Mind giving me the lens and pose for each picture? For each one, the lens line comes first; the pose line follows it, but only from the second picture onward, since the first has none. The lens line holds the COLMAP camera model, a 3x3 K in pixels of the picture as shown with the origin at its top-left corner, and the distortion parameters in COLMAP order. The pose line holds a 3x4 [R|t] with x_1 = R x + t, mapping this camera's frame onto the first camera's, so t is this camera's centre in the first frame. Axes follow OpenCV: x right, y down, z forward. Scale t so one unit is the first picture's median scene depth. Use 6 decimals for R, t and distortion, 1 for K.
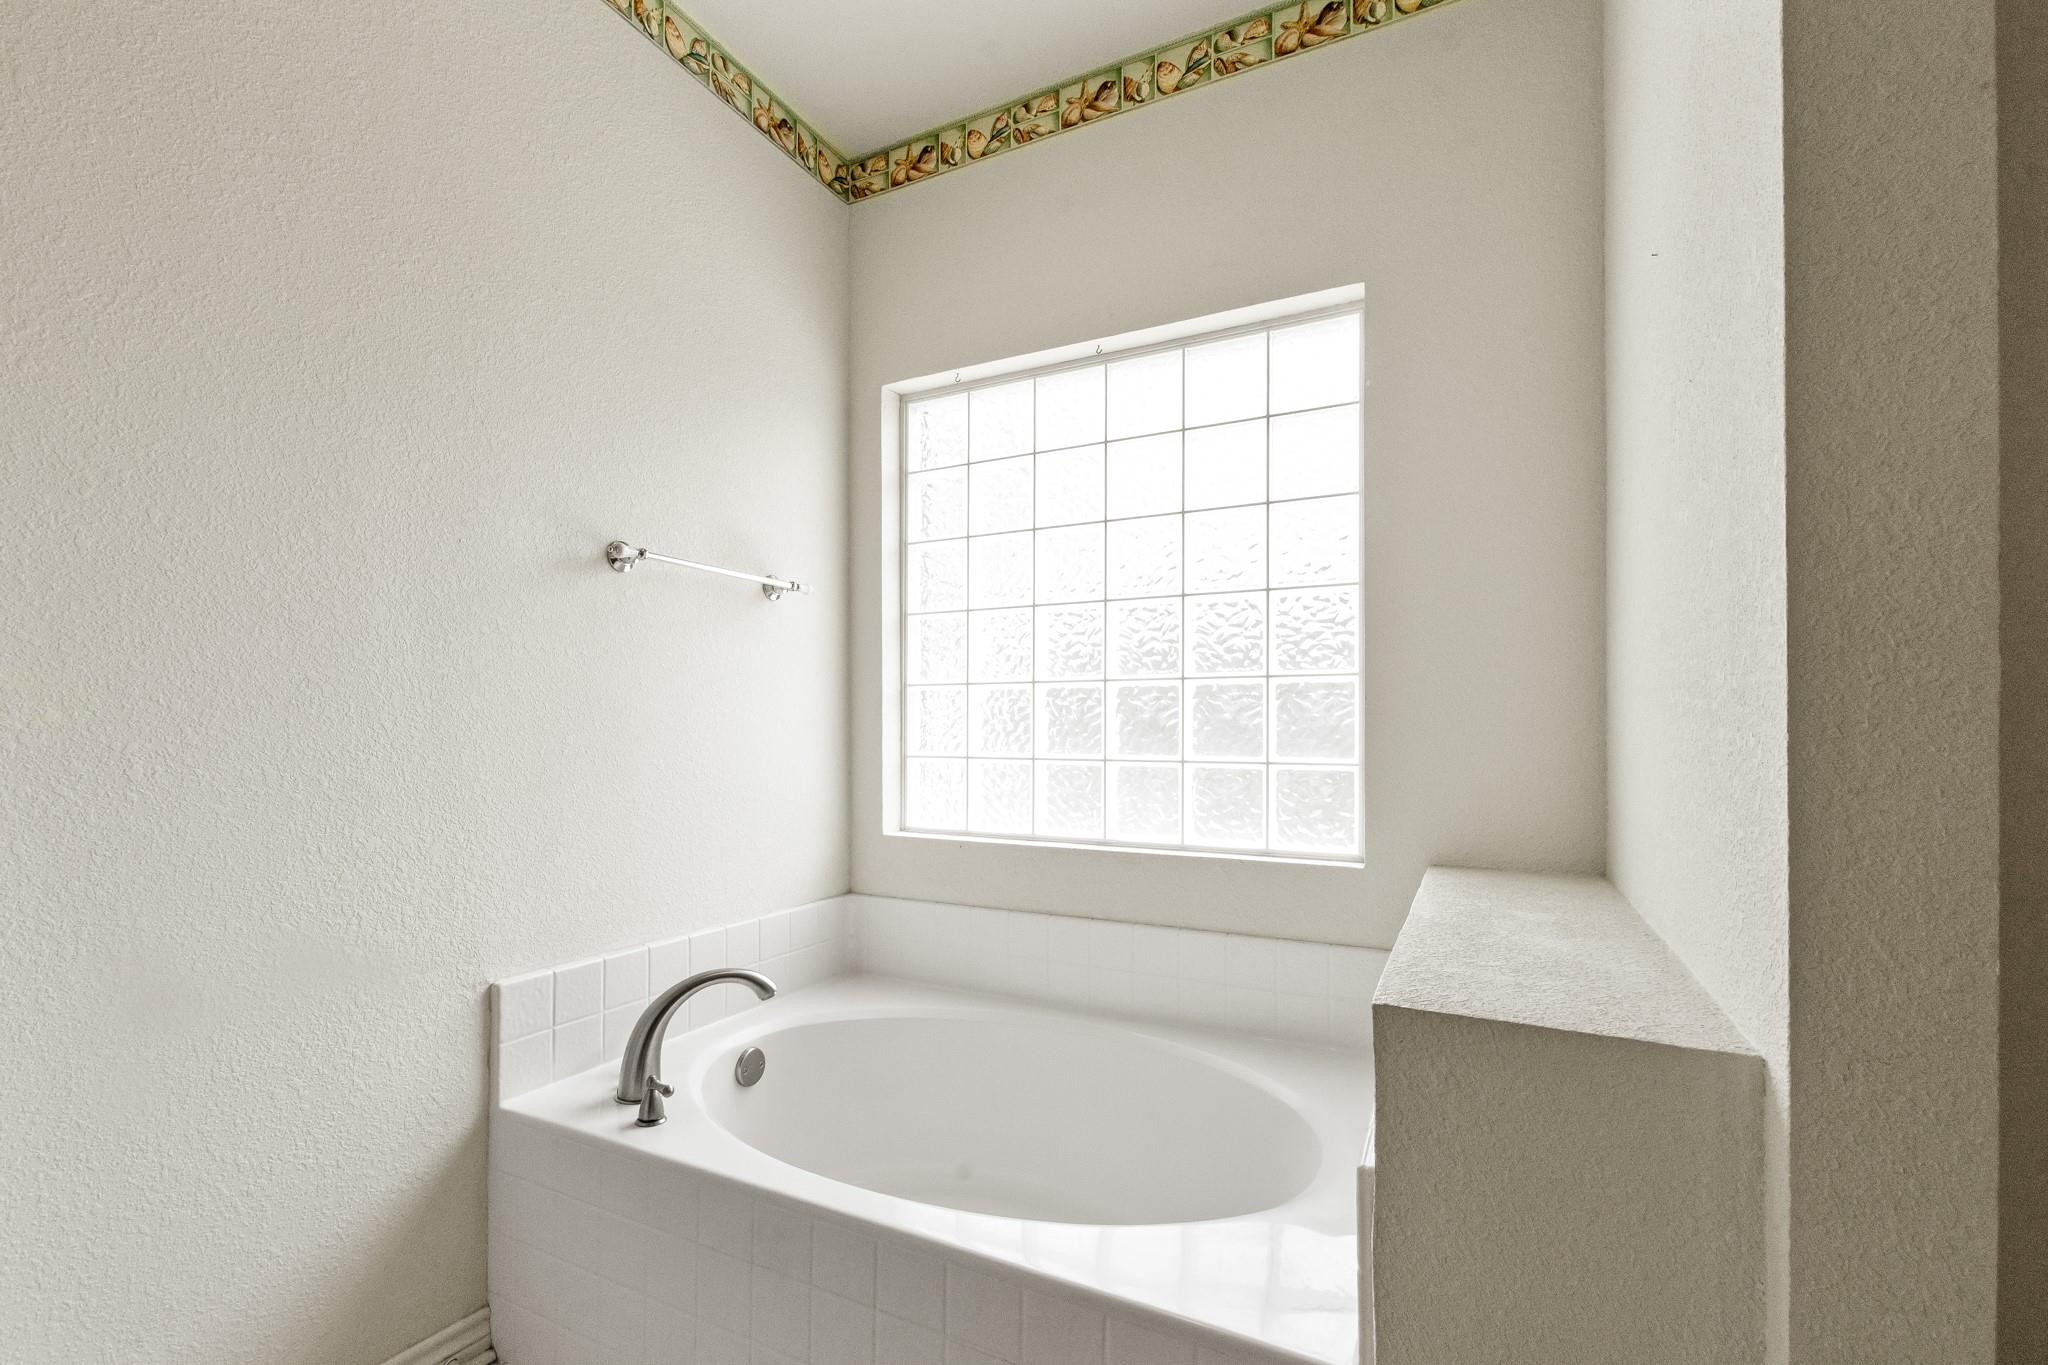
lens RADIAL K [[899.8, 0, 970.0], [0, 899.8, 719.9], [0, 0, 1]] dist [0.001971, -0.001285]
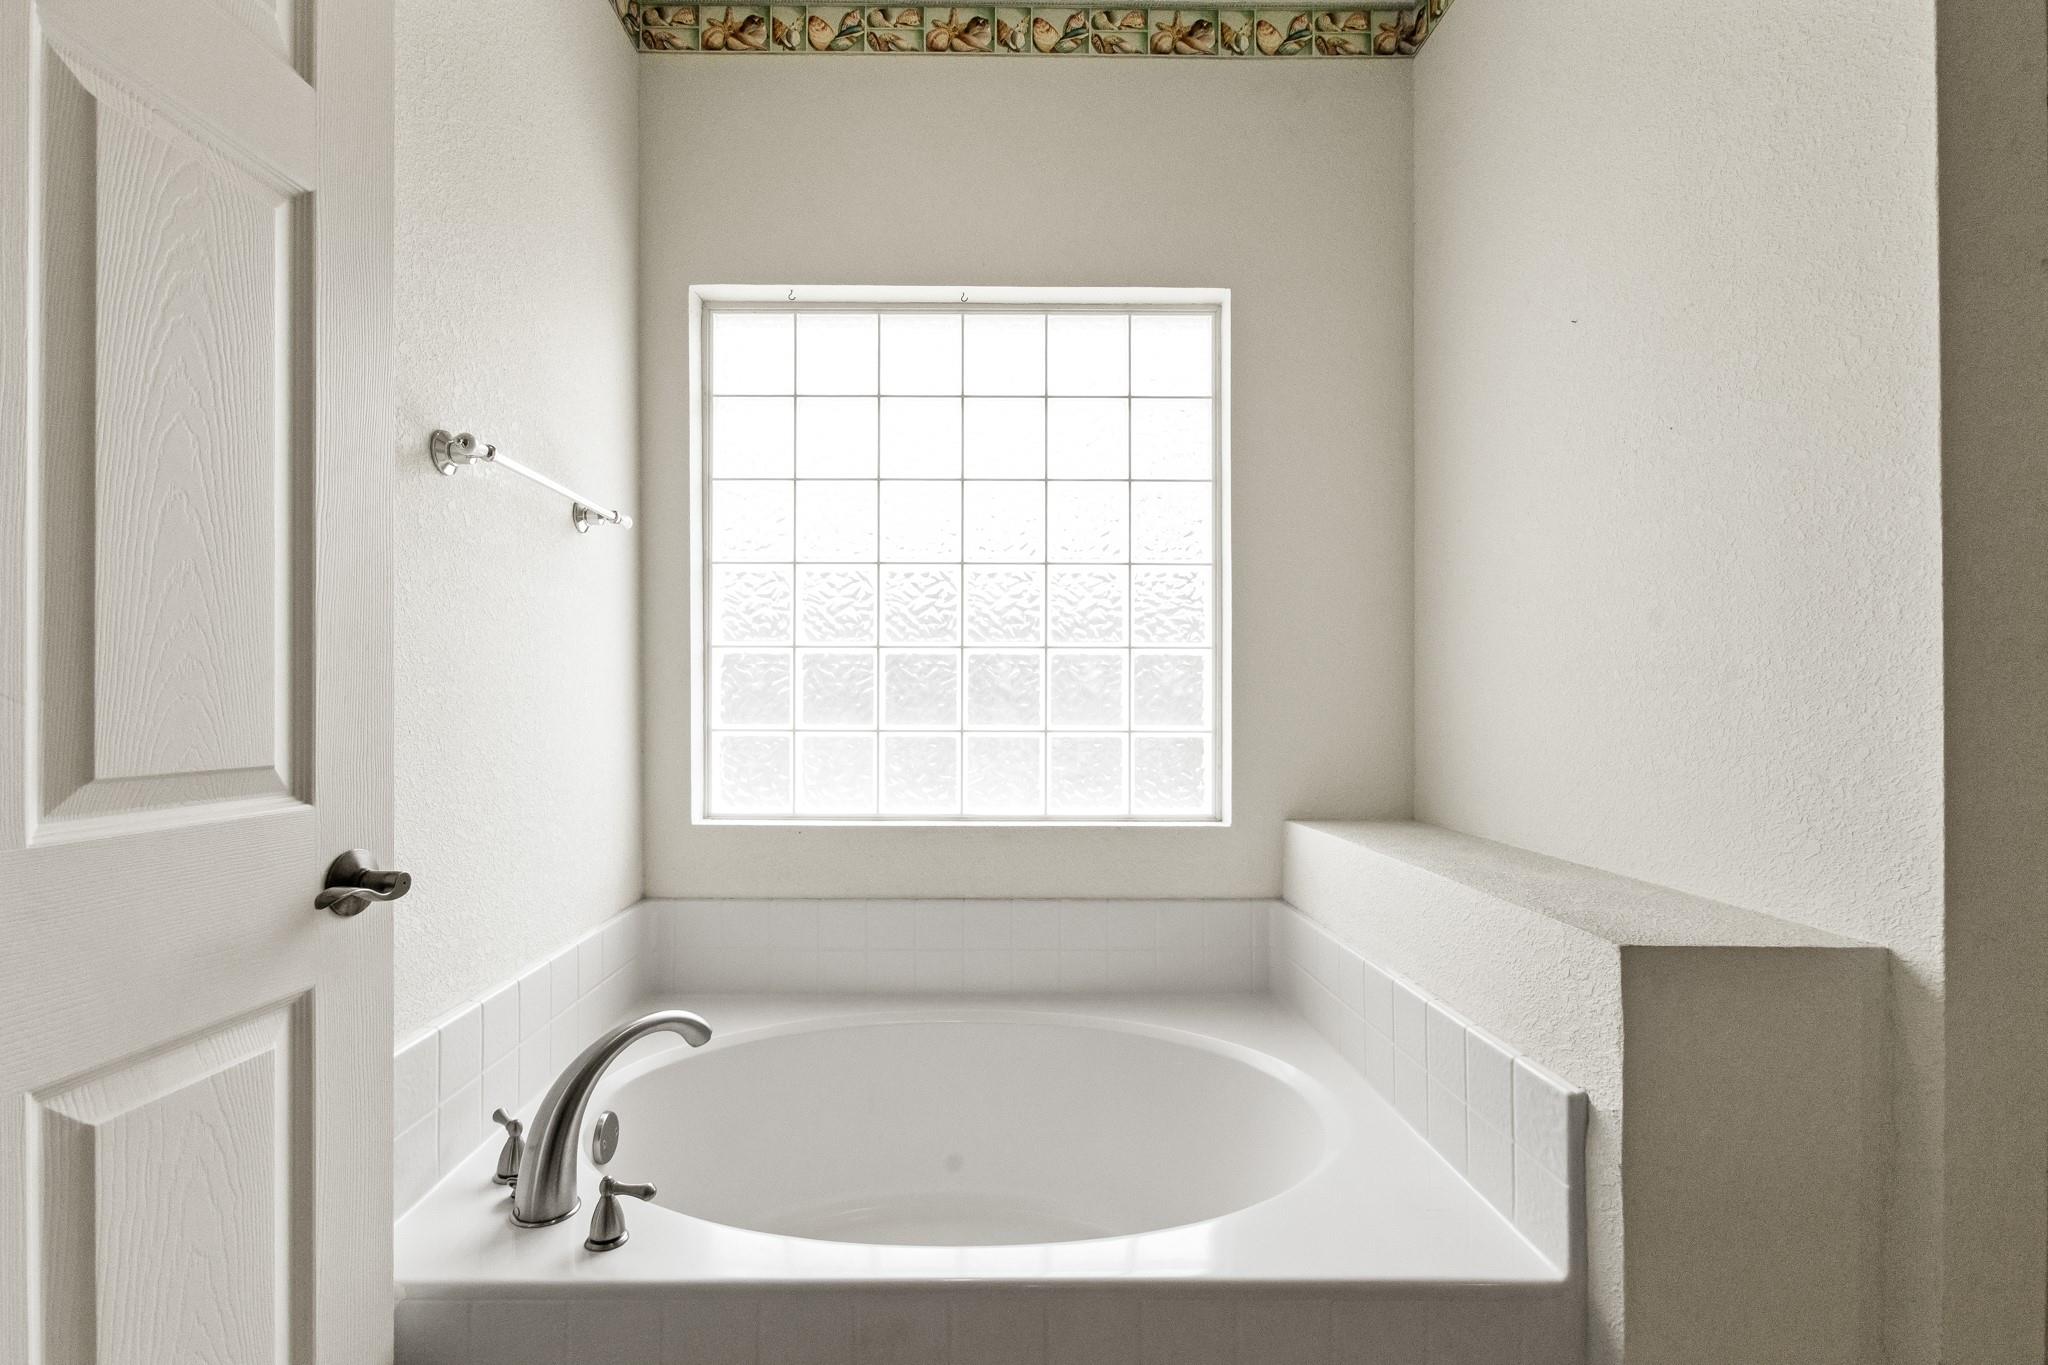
lens RADIAL K [[899.8, 0, 1019.4], [0, 899.8, 692.4], [0, 0, 1]] dist [0.001971, -0.001285]
pose [[0.875799, 0.002822, 0.482667, -0.261679], [-0.004785, 0.999985, 0.002836, 0.001082], [-0.482652, -0.004793, 0.875799, 0.140207]]
